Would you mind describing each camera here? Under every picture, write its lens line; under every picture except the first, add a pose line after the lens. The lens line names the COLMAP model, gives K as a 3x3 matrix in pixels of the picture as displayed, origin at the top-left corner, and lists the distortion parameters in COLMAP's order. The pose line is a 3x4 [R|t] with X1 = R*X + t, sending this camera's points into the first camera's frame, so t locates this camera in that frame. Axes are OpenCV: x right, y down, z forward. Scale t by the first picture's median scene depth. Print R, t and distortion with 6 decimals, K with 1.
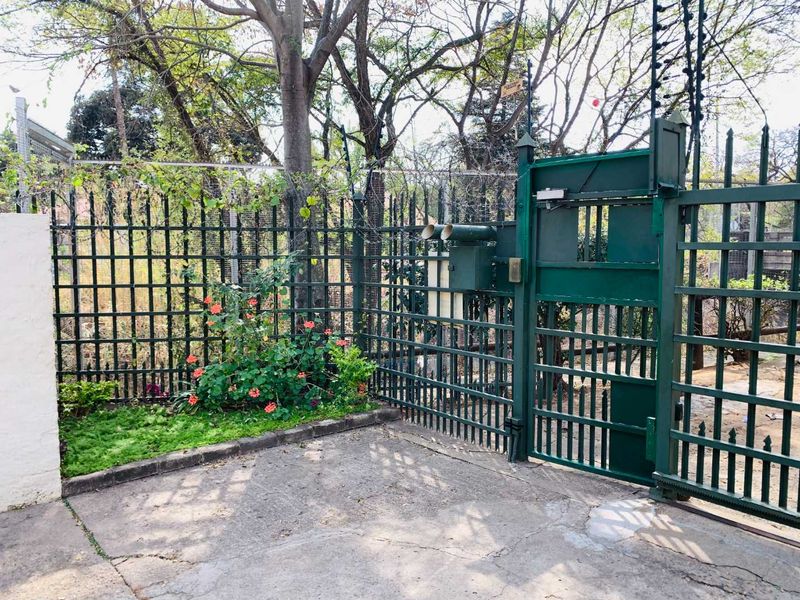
lens RADIAL K [[621.0, 0, 393.7], [0, 621.0, 297.7], [0, 0, 1]] dist [0.004872, -0.005909]
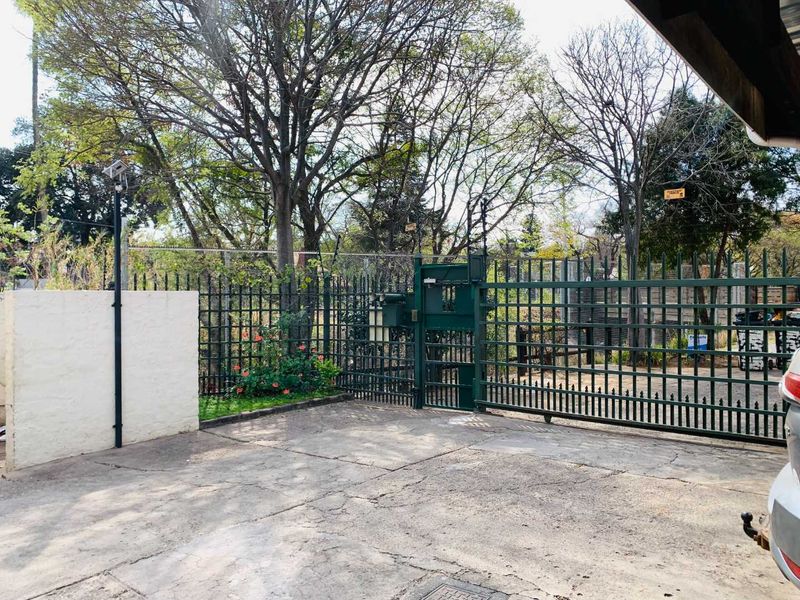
lens RADIAL K [[621.0, 0, 402.4], [0, 621.0, 300.3], [0, 0, 1]] dist [0.004872, -0.005909]
pose [[0.982182, -0.004916, 0.187868, -0.212369], [0.019587, 0.996891, -0.076316, 0.055858], [-0.186909, 0.078637, 0.979225, -0.934180]]
